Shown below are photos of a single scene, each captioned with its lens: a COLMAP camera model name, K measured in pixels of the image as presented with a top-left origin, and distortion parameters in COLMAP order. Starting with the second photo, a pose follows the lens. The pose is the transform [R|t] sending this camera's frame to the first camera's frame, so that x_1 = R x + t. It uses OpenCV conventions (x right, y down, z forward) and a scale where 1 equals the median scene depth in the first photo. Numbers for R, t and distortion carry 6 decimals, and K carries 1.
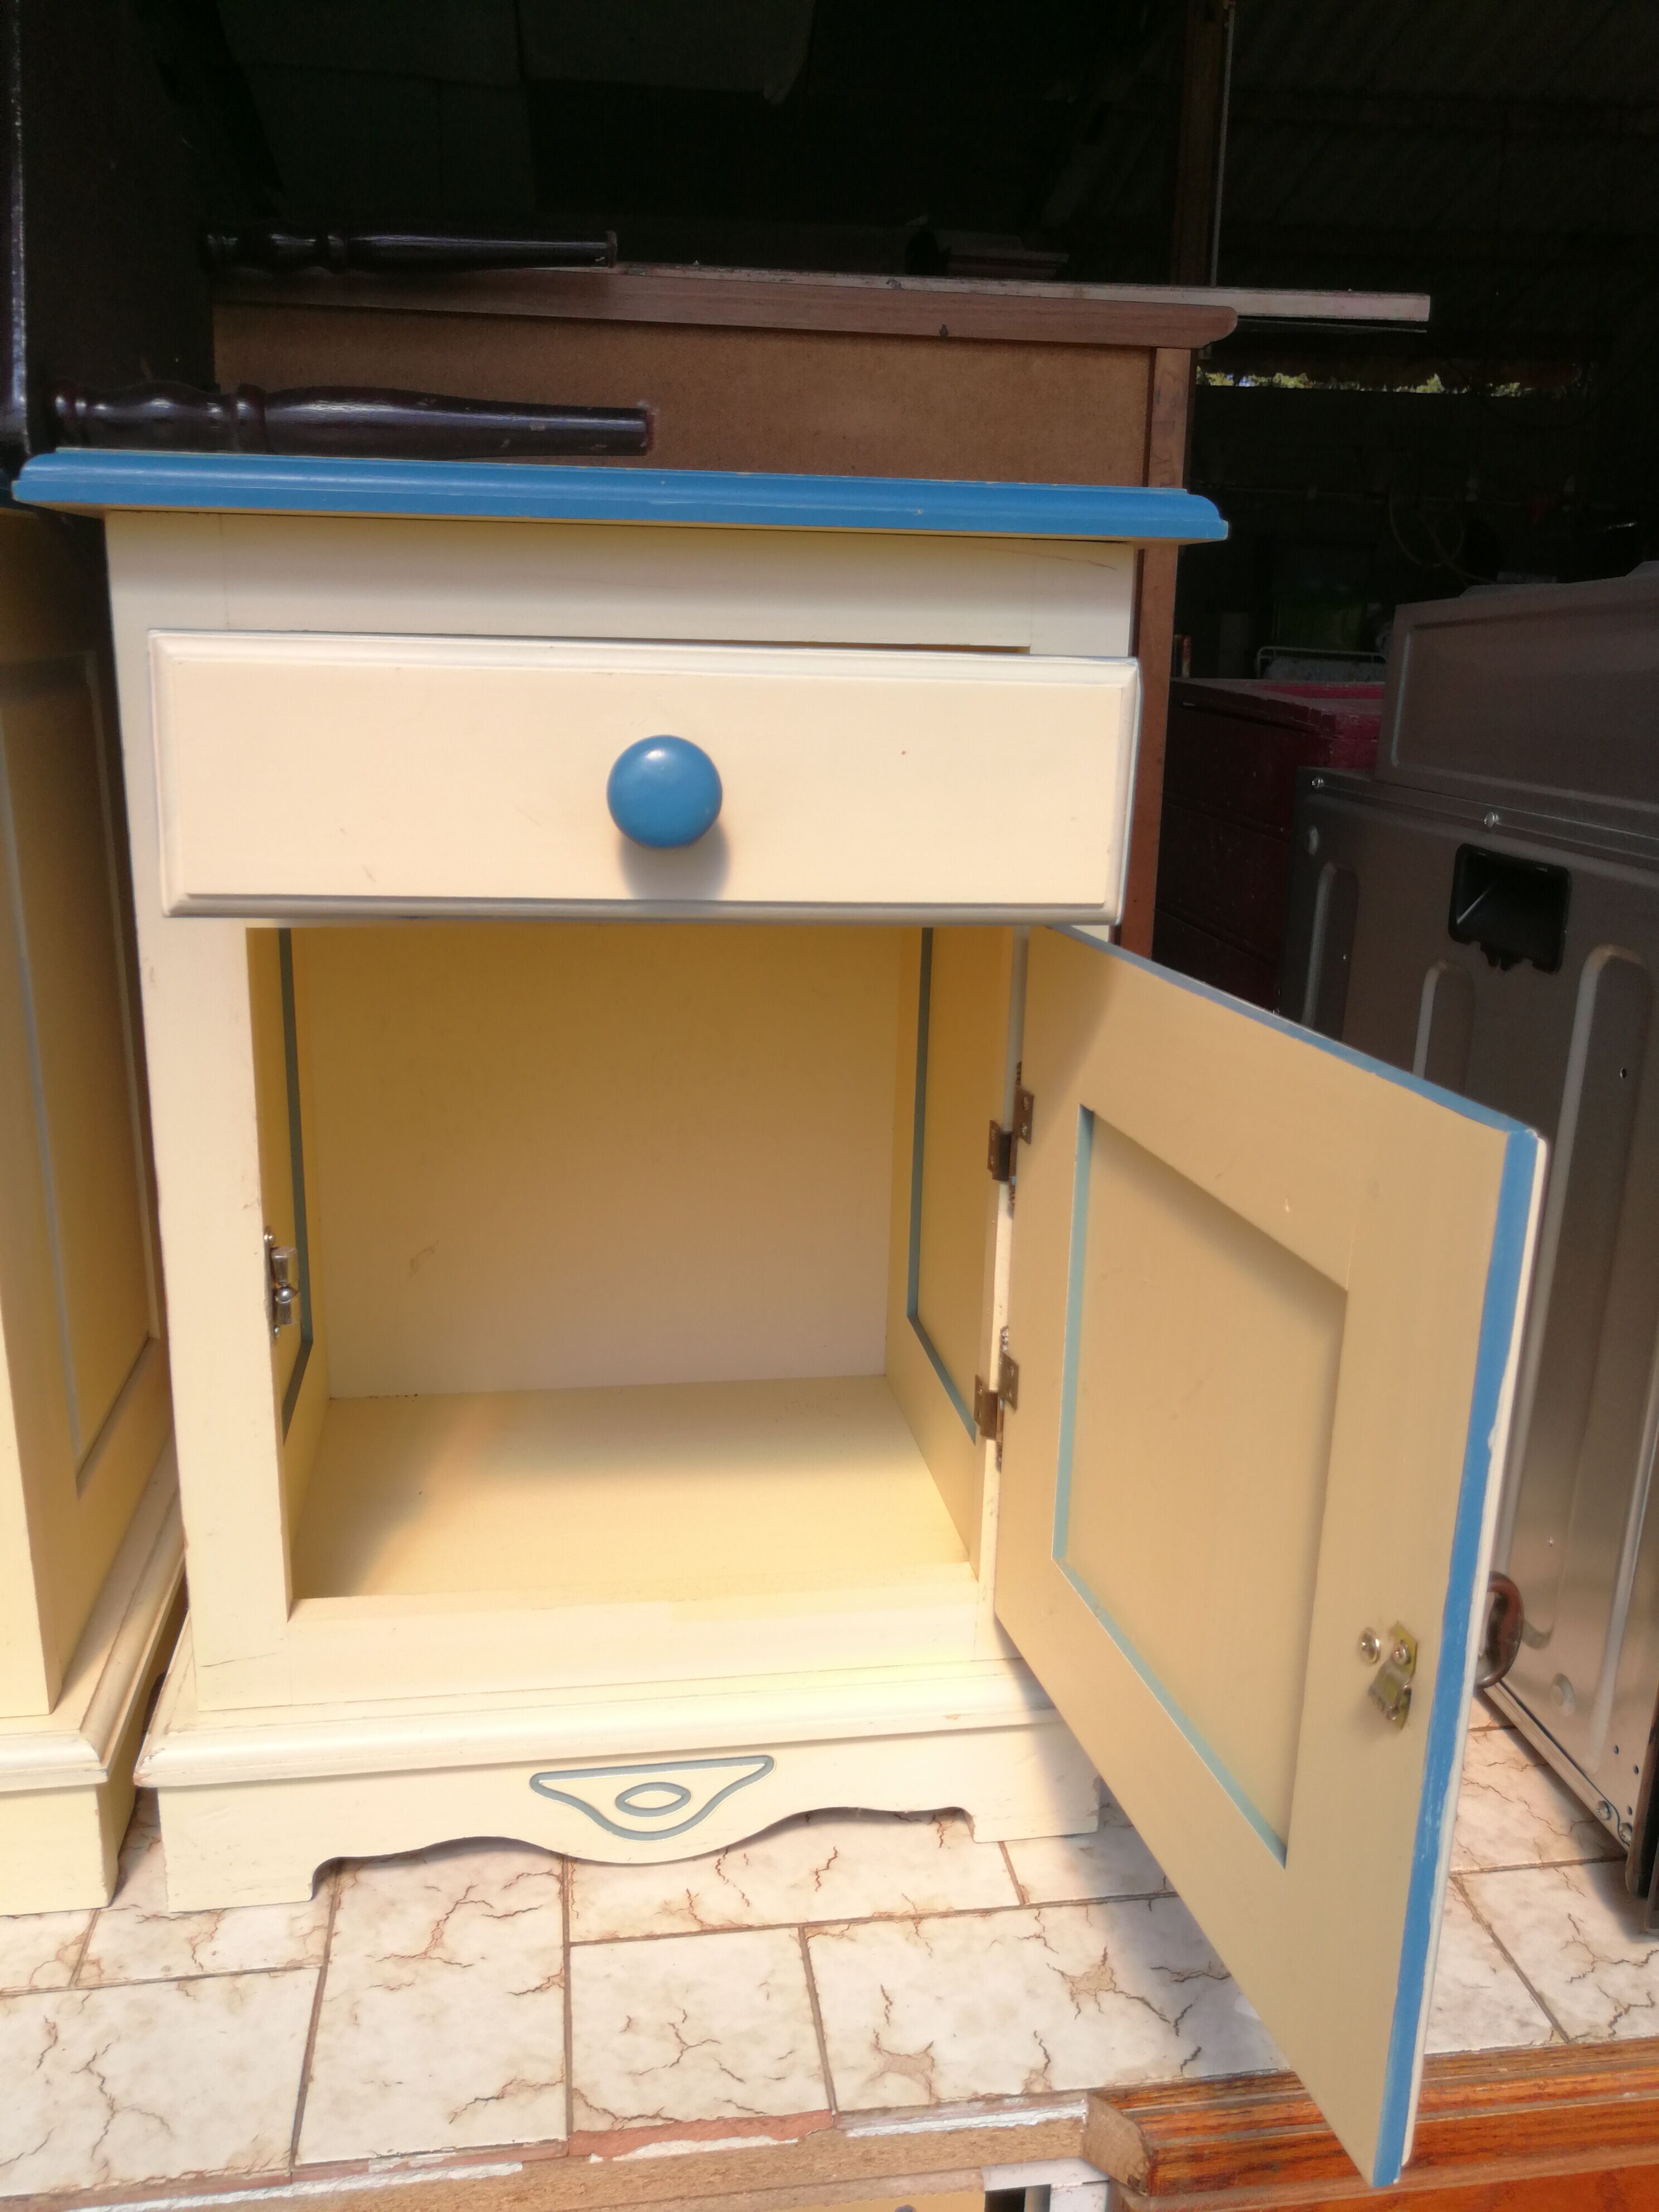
lens RADIAL K [[1758.9, 0, 786.6], [0, 1758.9, 1092.8], [0, 0, 1]] dist [0.003117, 0.017866]
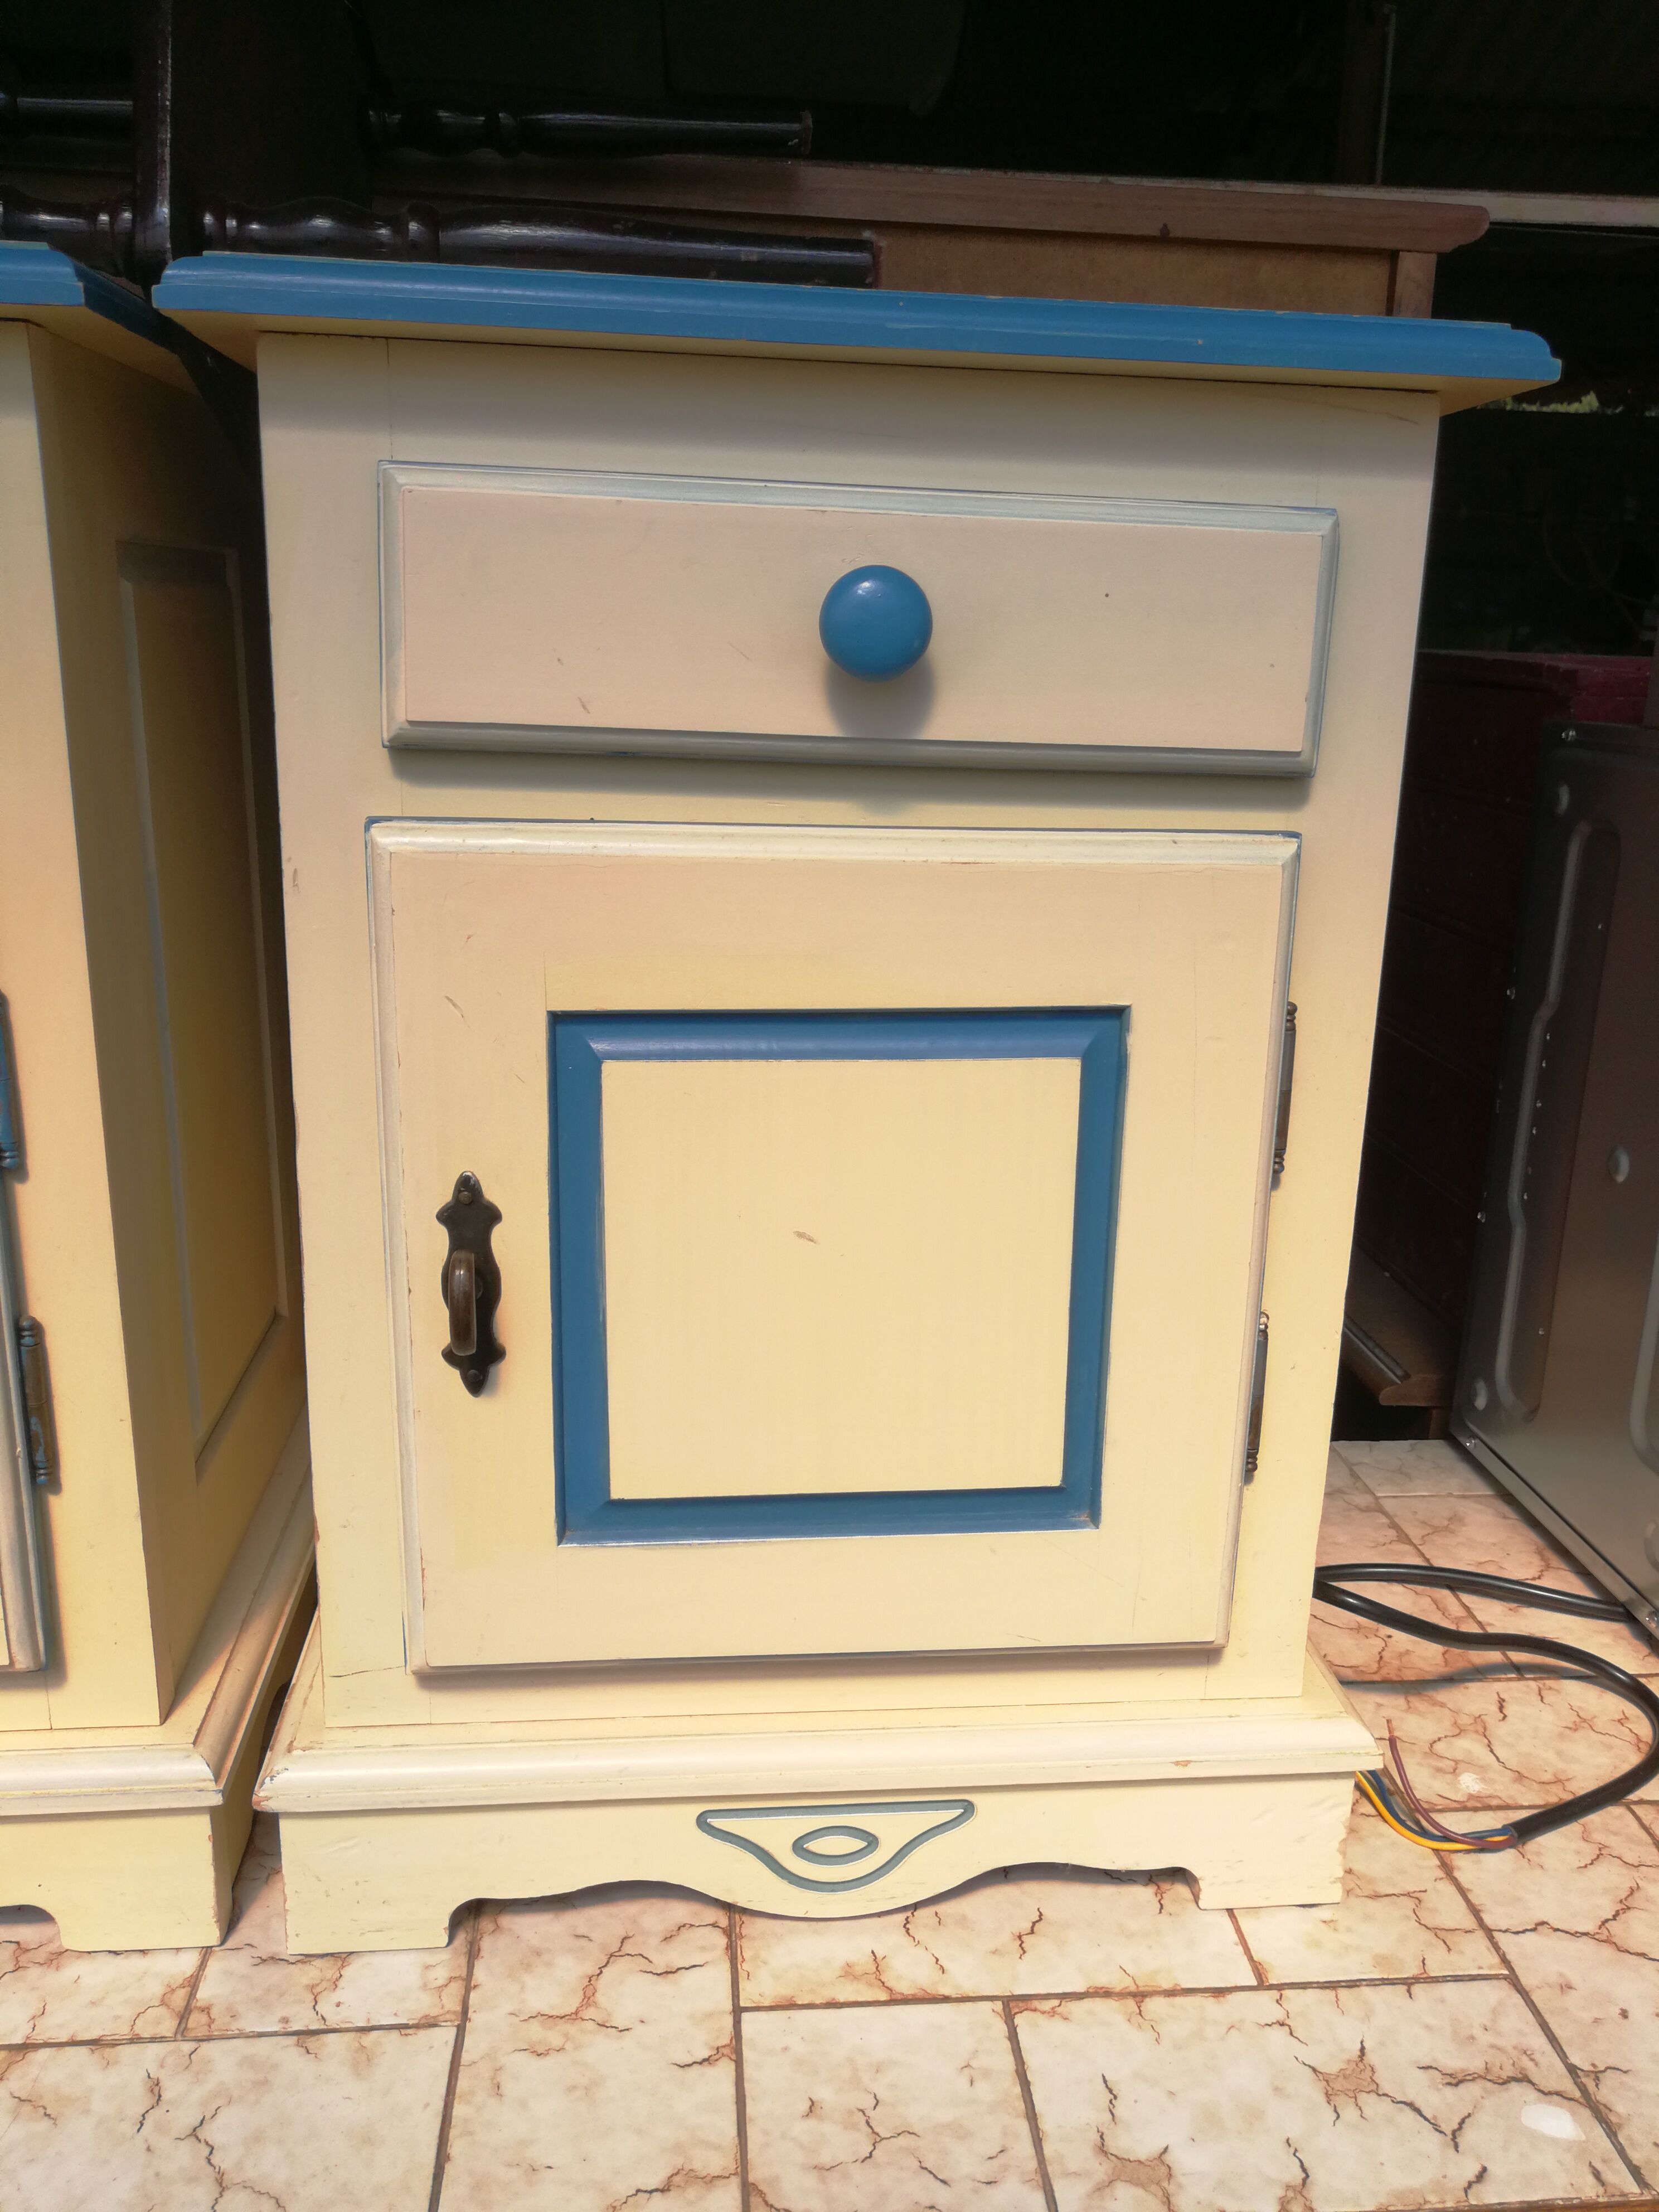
lens RADIAL K [[1758.9, 0, 829.8], [0, 1758.9, 1103.9], [0, 0, 1]] dist [0.003117, 0.017866]
pose [[0.998998, 0.019635, -0.040225, -0.052413], [-0.020098, 0.999736, -0.011148, 0.043668], [0.039995, 0.011945, 0.999128, 0.124560]]
